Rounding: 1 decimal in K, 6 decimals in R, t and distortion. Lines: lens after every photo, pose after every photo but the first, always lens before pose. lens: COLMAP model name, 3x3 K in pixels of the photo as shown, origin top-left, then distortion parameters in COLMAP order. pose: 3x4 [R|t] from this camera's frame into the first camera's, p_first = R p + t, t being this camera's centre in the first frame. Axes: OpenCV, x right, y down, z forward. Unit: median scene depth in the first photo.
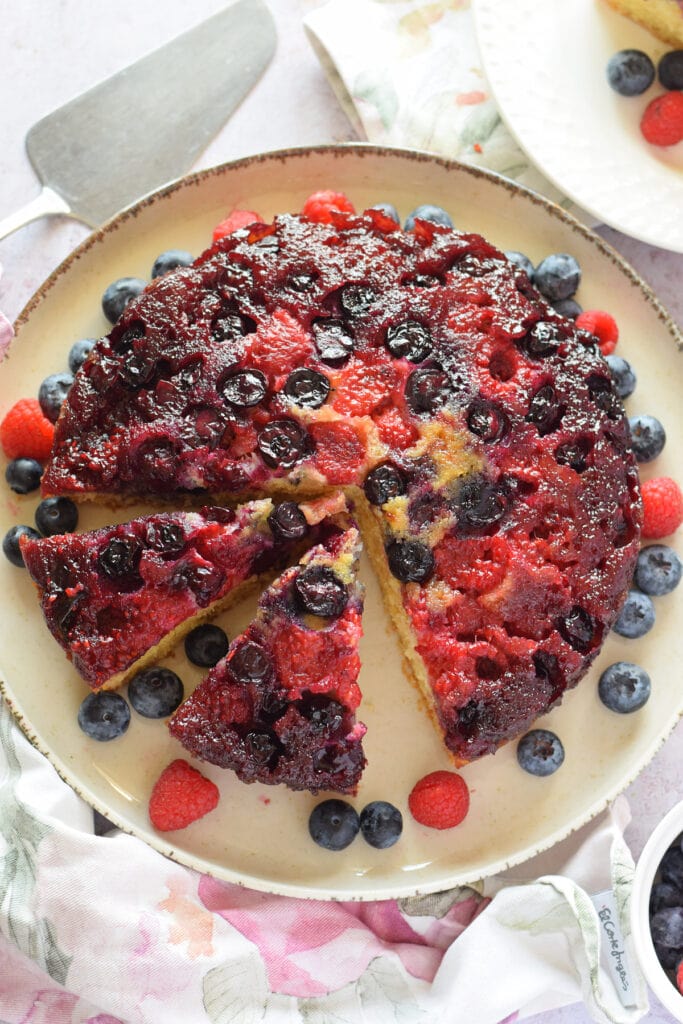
lens RADIAL K [[2449.6, 0, 341.5], [0, 2449.6, 512.0], [0, 0, 1]] dist [-0.027714, -0.903858]
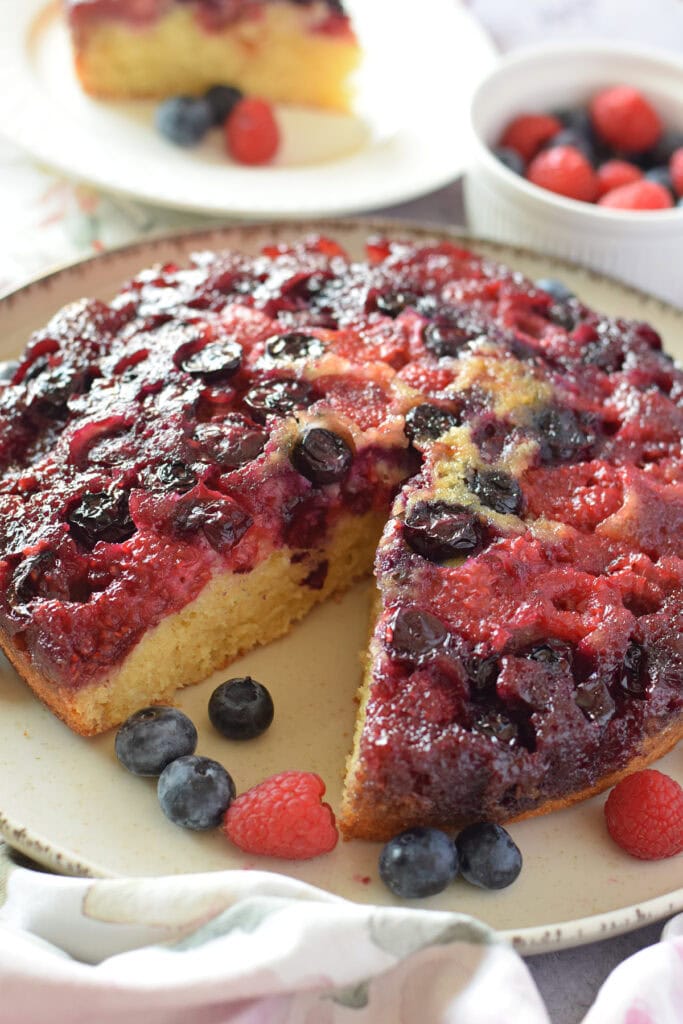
lens RADIAL K [[2449.6, 0, 341.5], [0, 2449.6, 512.0], [0, 0, 1]] dist [-0.027714, -0.903858]
pose [[0.962396, -0.137227, 0.234442, -0.185050], [0.252478, 0.770322, -0.585541, 0.434856], [-0.100244, 0.622714, 0.776002, 0.446955]]
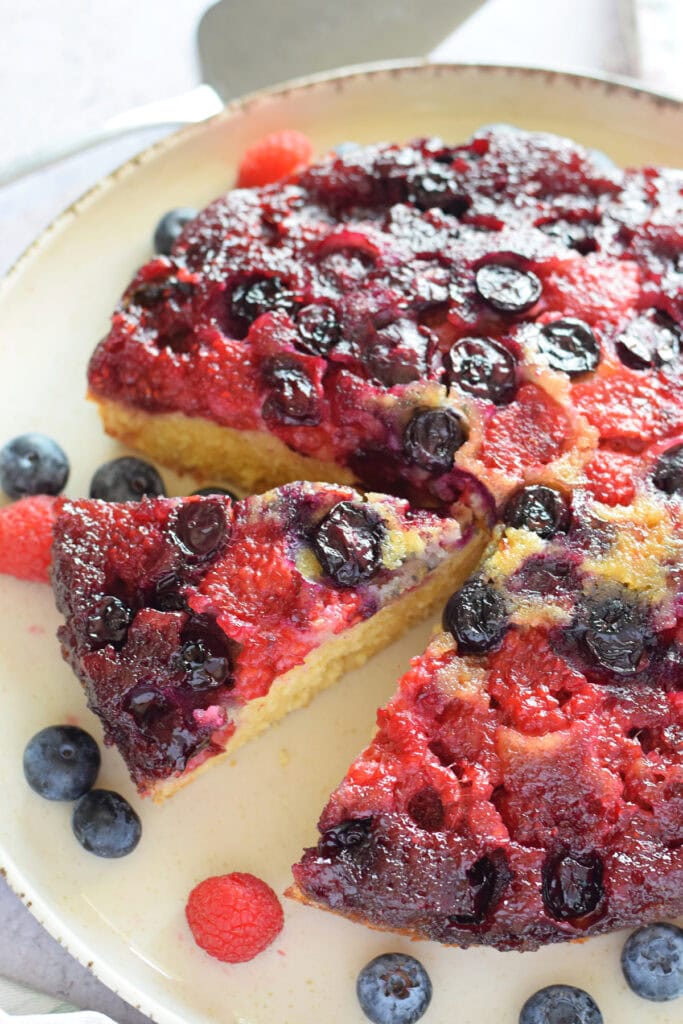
lens RADIAL K [[2449.6, 0, 341.5], [0, 2449.6, 512.0], [0, 0, 1]] dist [-0.027714, -0.903858]
pose [[0.633028, 0.674567, -0.379783, 0.233923], [-0.753076, 0.650246, -0.100277, 0.094056], [0.179309, 0.349483, 0.919625, 0.386664]]
